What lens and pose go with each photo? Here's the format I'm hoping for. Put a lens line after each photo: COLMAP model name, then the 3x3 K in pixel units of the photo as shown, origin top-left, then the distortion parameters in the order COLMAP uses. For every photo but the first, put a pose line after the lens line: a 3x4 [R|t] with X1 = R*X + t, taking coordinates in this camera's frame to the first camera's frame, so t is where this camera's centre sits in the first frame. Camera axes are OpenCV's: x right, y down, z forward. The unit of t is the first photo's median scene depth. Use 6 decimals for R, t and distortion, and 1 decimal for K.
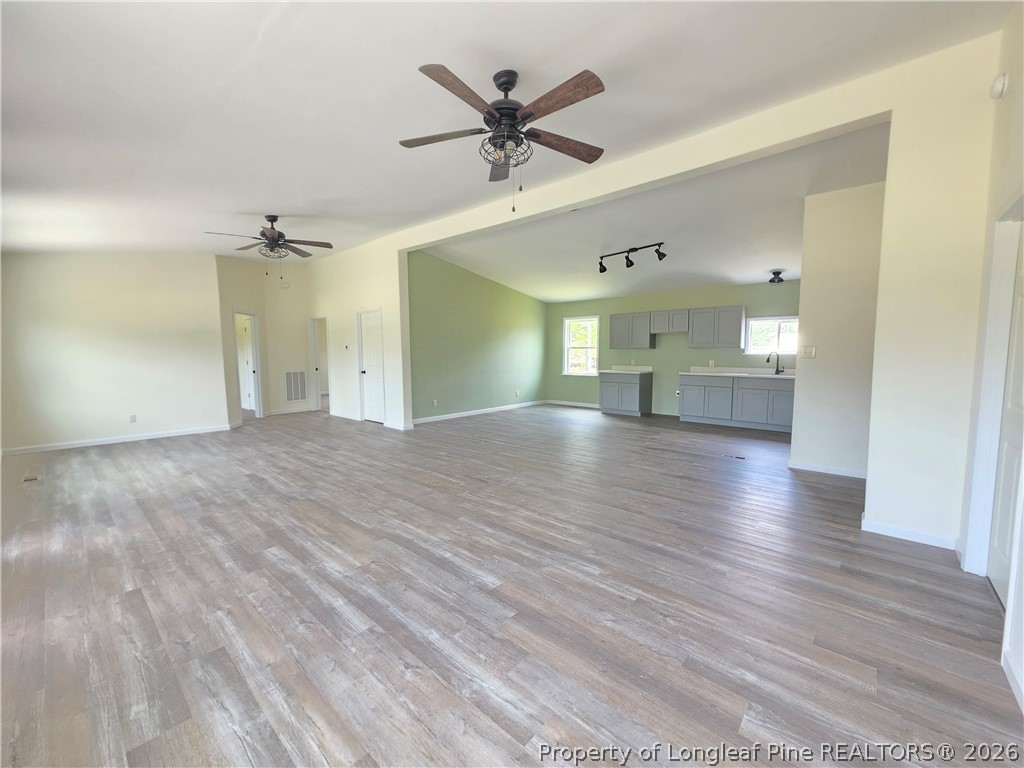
lens RADIAL K [[411.2, 0, 512.0], [0, 411.2, 384.0], [0, 0, 1]] dist [-0.002226, 0.000556]
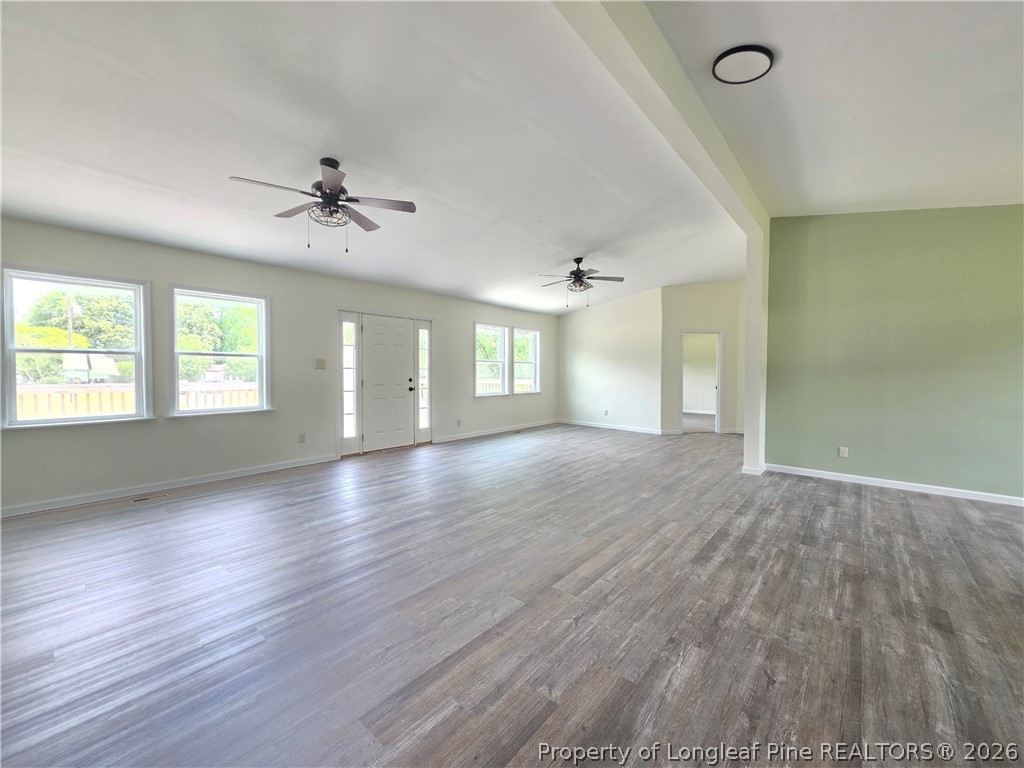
lens RADIAL K [[411.2, 0, 512.0], [0, 411.2, 384.0], [0, 0, 1]] dist [-0.002226, 0.000556]
pose [[0.019812, 0.040014, -0.999003, 1.026189], [-0.086594, 0.995513, 0.038157, -0.088654], [0.996047, 0.085752, 0.023188, 1.209433]]
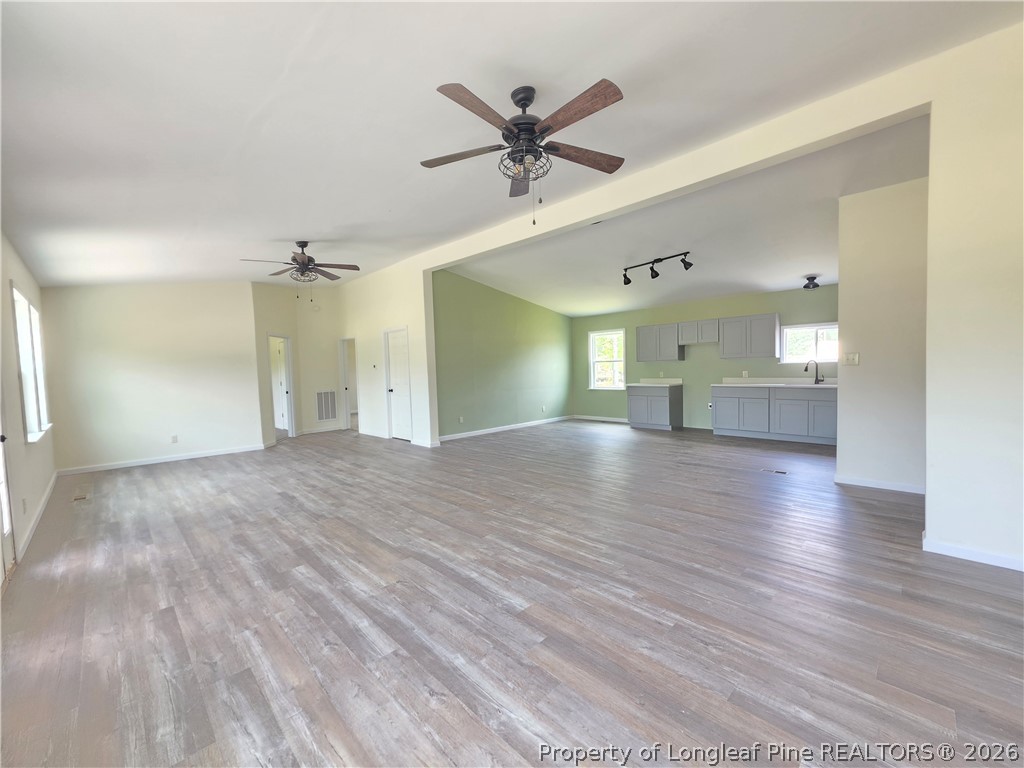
lens RADIAL K [[411.2, 0, 512.0], [0, 411.2, 384.0], [0, 0, 1]] dist [-0.002226, 0.000556]
pose [[0.997760, -0.021629, -0.063308, 0.003821], [0.019084, 0.998996, -0.040543, 0.004705], [0.064121, 0.039244, 0.997170, 0.015241]]
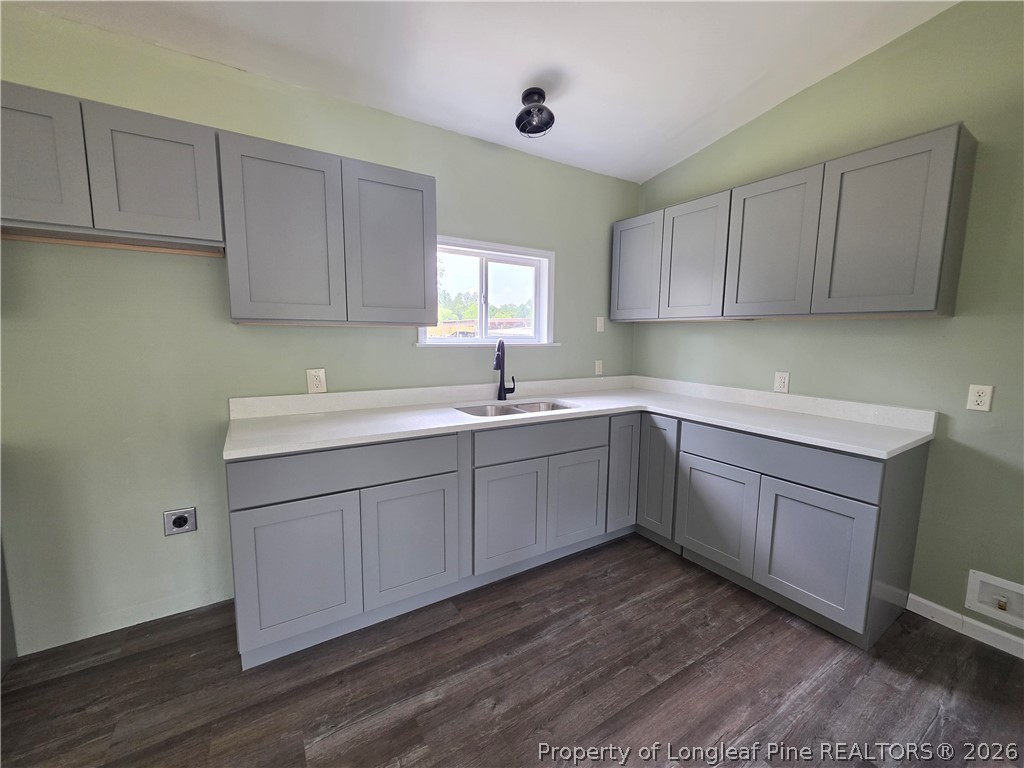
lens RADIAL K [[413.8, 0, 508.3], [0, 413.8, 384.8], [0, 0, 1]] dist [-0.000264, -0.000179]
pose [[0.284471, -0.109805, 0.952376, 0.647534], [0.064731, 0.993352, 0.095194, -0.163013], [-0.956497, 0.034569, 0.289687, 2.000602]]
